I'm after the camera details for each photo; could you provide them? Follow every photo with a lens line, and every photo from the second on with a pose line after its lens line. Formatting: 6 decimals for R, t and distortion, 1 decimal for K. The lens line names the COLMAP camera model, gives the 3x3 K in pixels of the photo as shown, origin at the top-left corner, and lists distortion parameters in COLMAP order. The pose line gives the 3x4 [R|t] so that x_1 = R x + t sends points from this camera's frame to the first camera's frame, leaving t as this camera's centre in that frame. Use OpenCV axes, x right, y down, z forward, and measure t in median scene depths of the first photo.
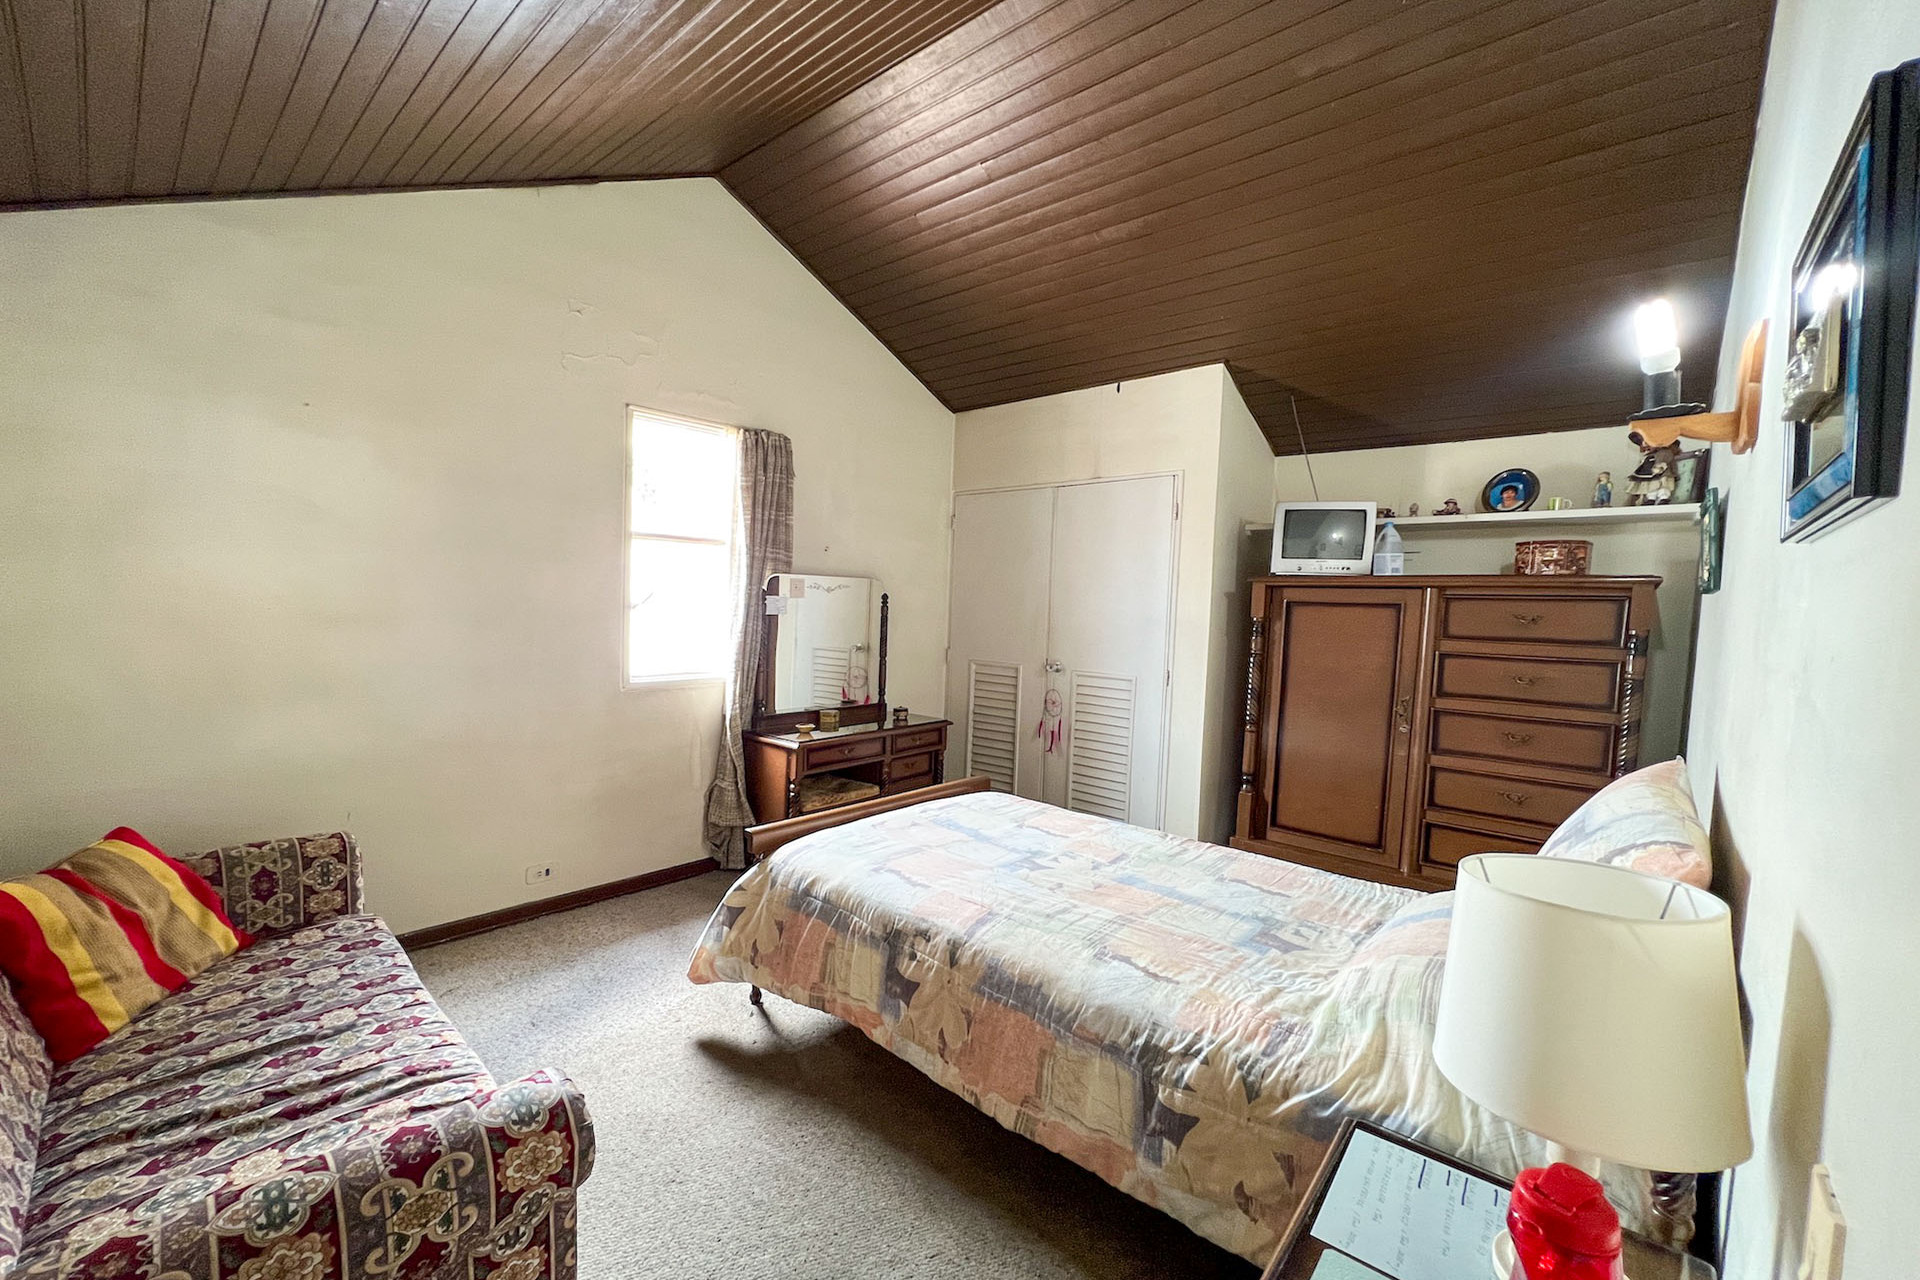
lens RADIAL K [[773.1, 0, 958.1], [0, 773.1, 641.6], [0, 0, 1]] dist [-0.005578, -0.000030]
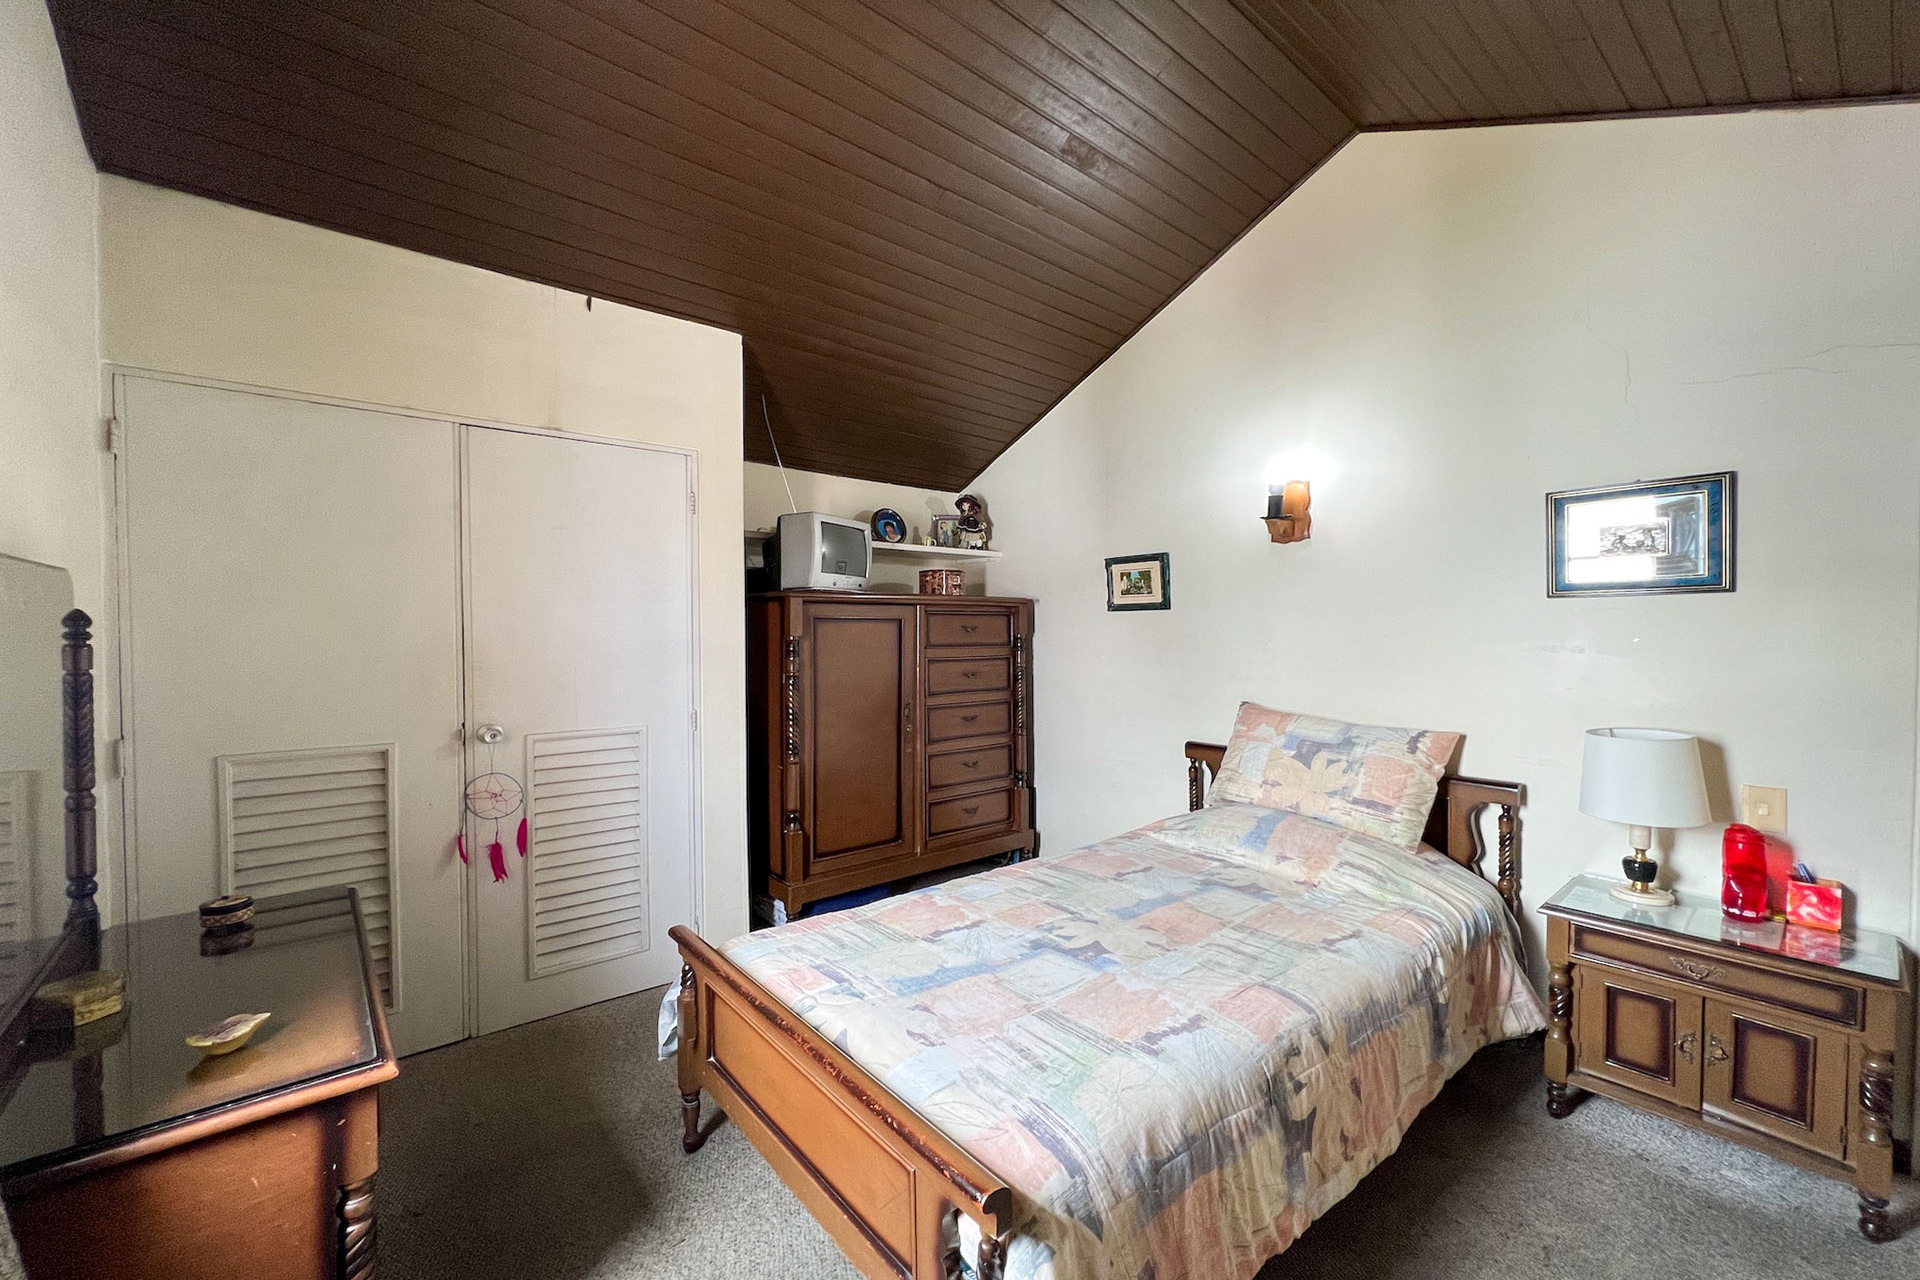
lens RADIAL K [[773.1, 0, 959.0], [0, 773.1, 647.5], [0, 0, 1]] dist [-0.005578, -0.000030]
pose [[0.146294, -0.054561, 0.987735, -0.586465], [0.052460, 0.997501, 0.047331, -0.061992], [-0.987849, 0.044892, 0.148790, 0.825311]]
